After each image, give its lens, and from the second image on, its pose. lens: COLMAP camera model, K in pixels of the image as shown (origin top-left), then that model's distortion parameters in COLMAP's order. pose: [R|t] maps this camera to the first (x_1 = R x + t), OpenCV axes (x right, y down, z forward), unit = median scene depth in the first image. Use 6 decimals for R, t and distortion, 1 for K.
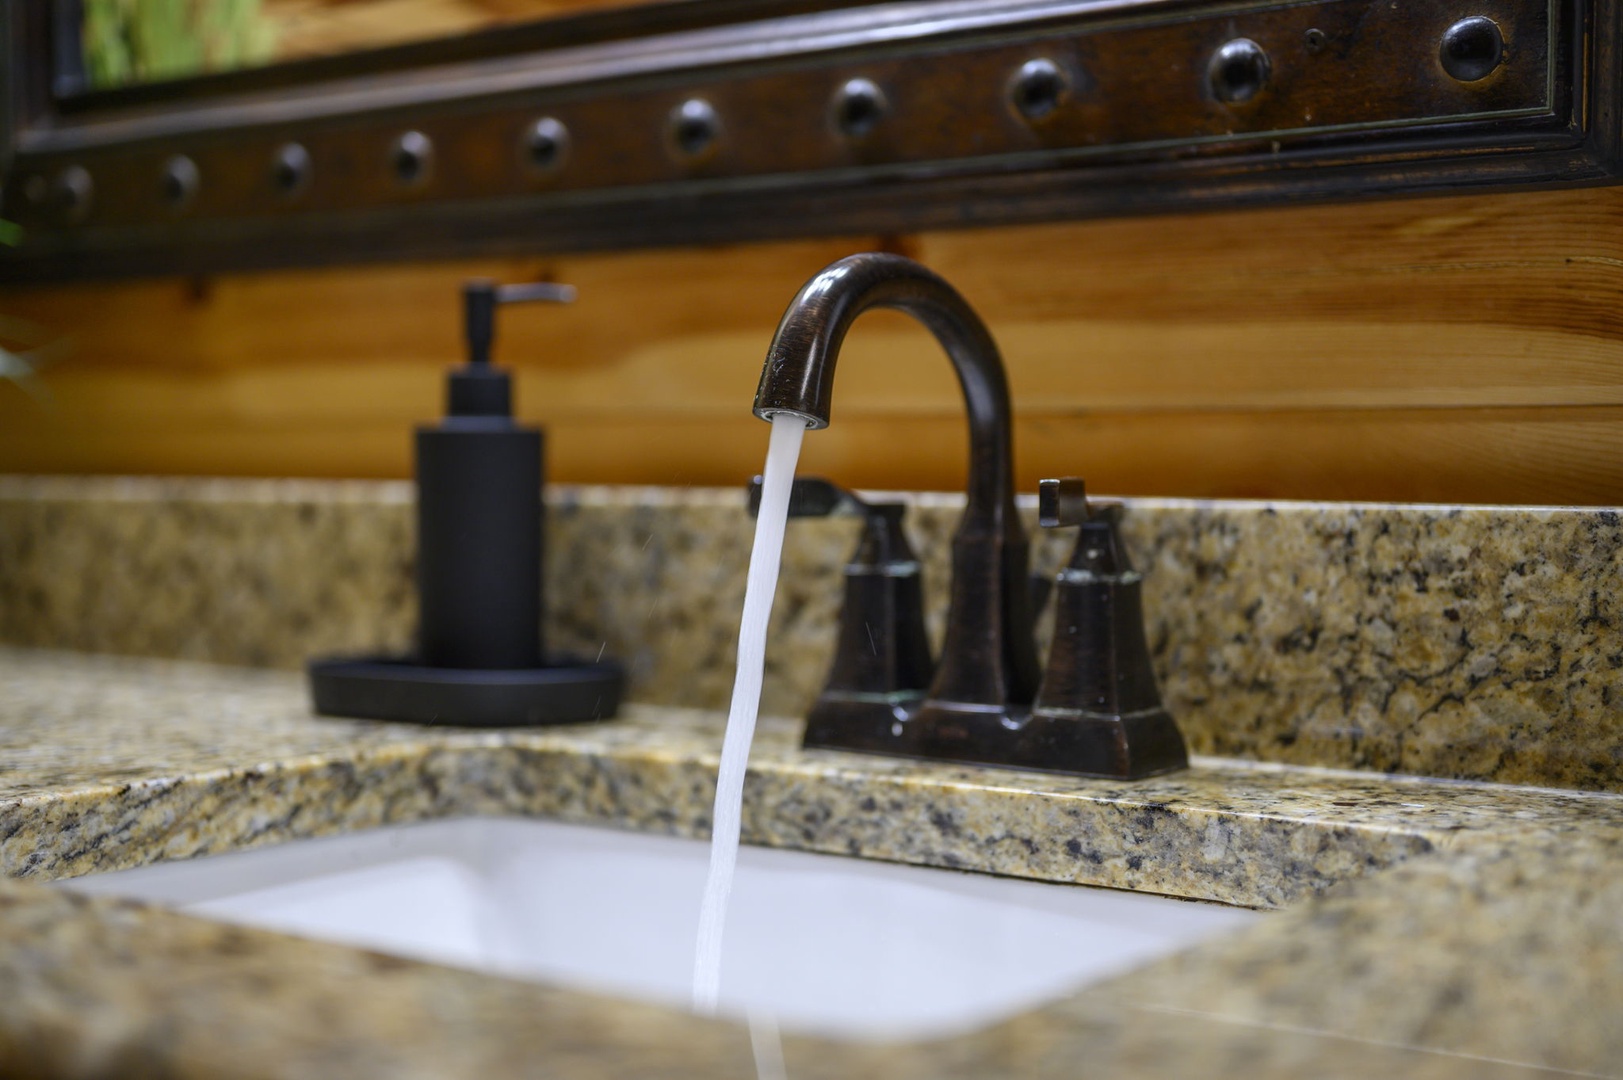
lens RADIAL K [[2383.9, 0, 806.2], [0, 2383.9, 546.6], [0, 0, 1]] dist [-0.125703, 0.000000]
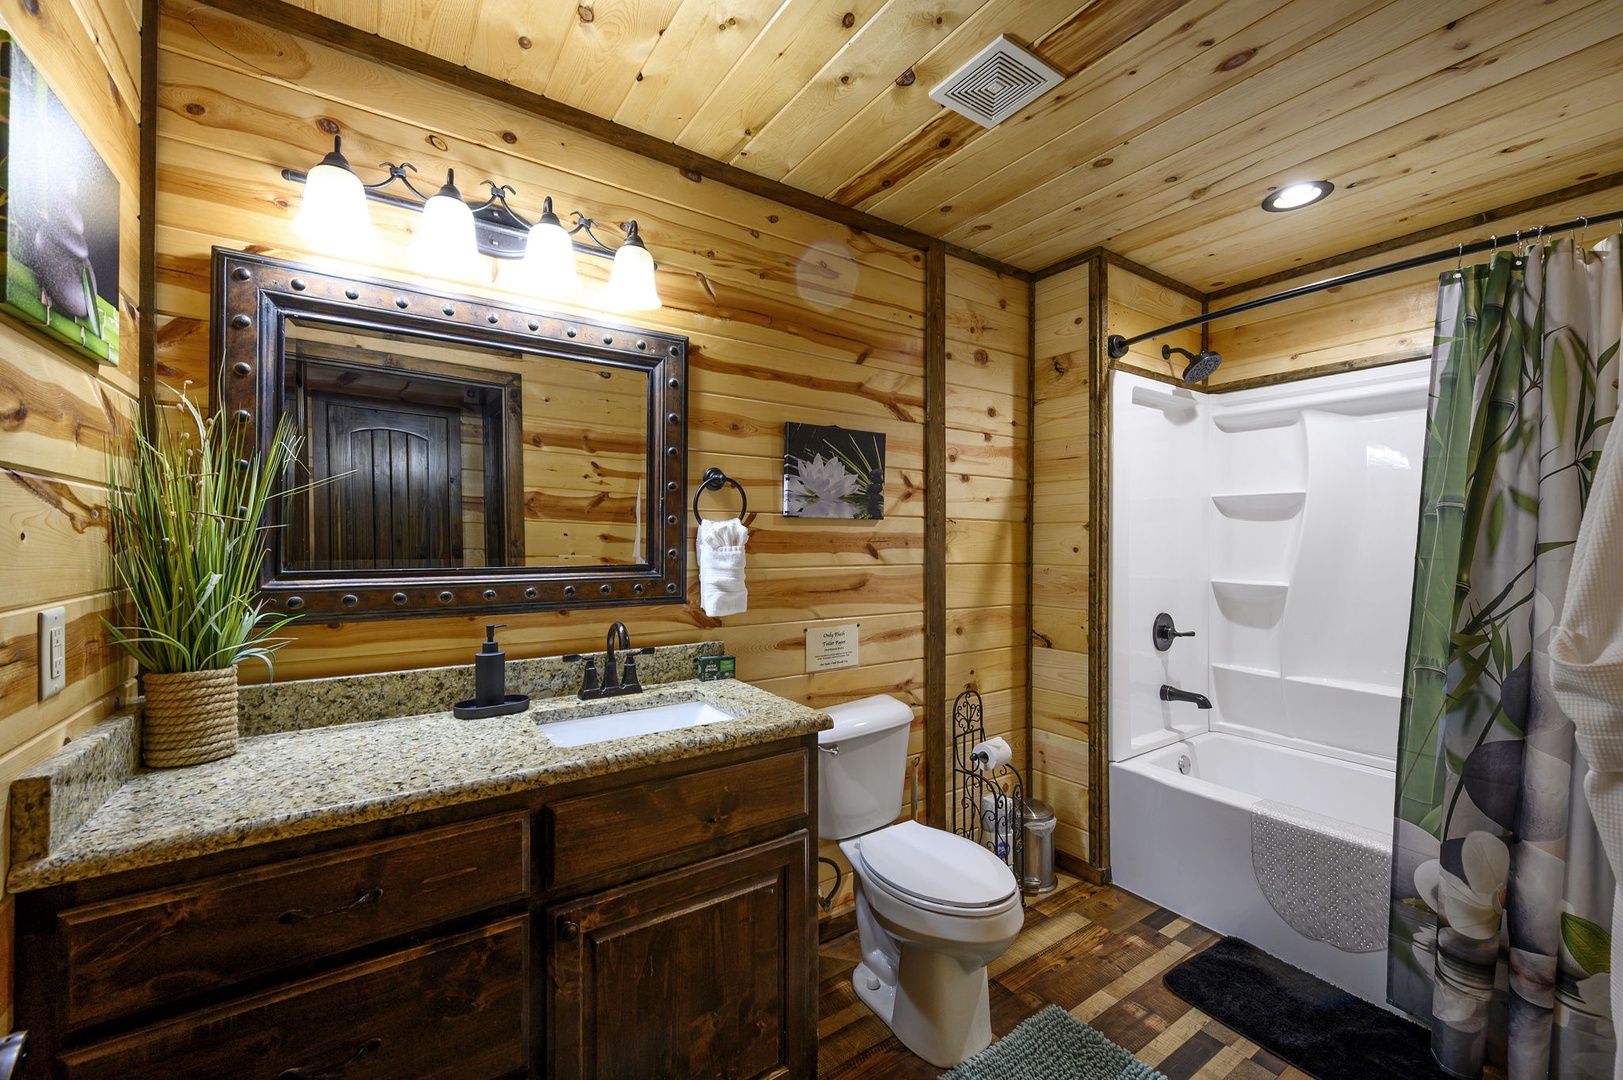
lens RADIAL K [[655.9, 0, 818.8], [0, 655.9, 544.9], [0, 0, 1]] dist [0.004192, -0.001127]
pose [[0.327022, -0.006382, 0.944995, -1.354367], [0.036562, 0.999314, -0.005903, -0.273601], [-0.944309, 0.036482, 0.327031, -0.141747]]
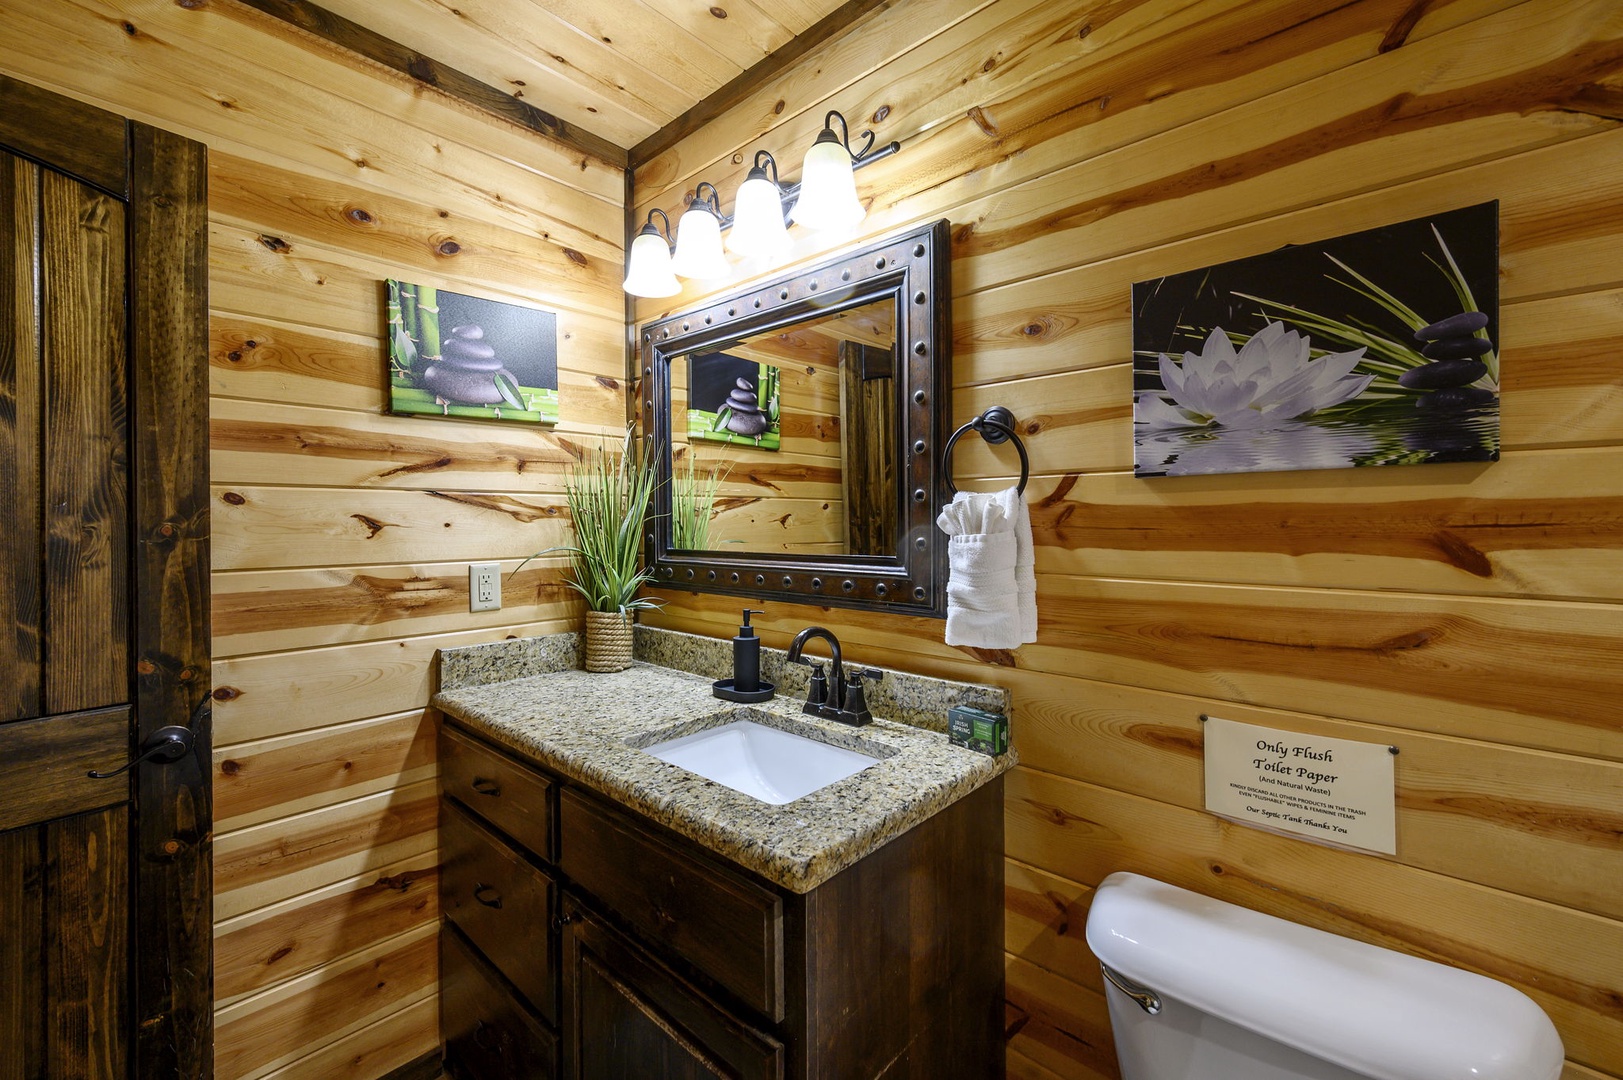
lens RADIAL K [[655.9, 0, 816.3], [0, 655.9, 528.3], [0, 0, 1]] dist [0.004192, -0.001127]
pose [[0.995624, -0.003466, -0.093383, 0.159803], [0.000215, 0.999394, -0.034801, -0.261187], [0.093447, 0.034628, 0.995022, -0.440783]]
